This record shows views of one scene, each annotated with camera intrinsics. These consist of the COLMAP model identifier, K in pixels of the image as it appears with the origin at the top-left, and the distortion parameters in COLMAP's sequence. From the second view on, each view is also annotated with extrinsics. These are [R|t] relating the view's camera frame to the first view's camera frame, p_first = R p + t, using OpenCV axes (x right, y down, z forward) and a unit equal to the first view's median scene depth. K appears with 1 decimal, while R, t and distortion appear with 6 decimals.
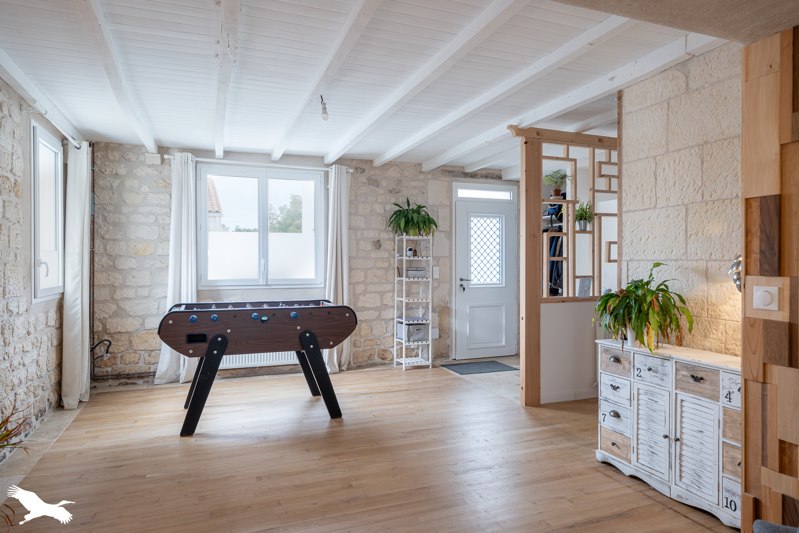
lens RADIAL K [[505.0, 0, 399.5], [0, 505.0, 266.5], [0, 0, 1]] dist [-0.000202, -0.000192]
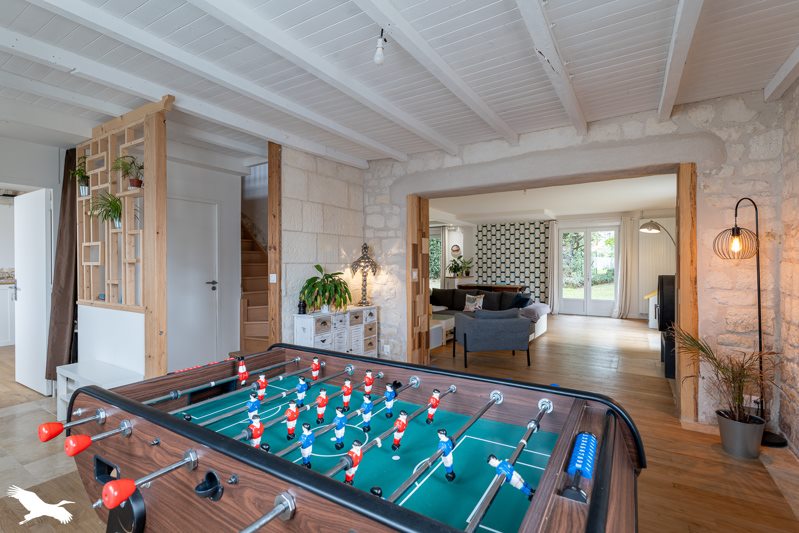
lens RADIAL K [[375.6, 0, 399.5], [0, 375.6, 266.5], [0, 0, 1]] dist [-0.000247, 0.000020]
pose [[-0.598496, -0.003534, 0.801118, -0.790399], [0.008398, 0.999908, 0.010685, -0.014125], [-0.801082, 0.013123, -0.598411, 1.730408]]
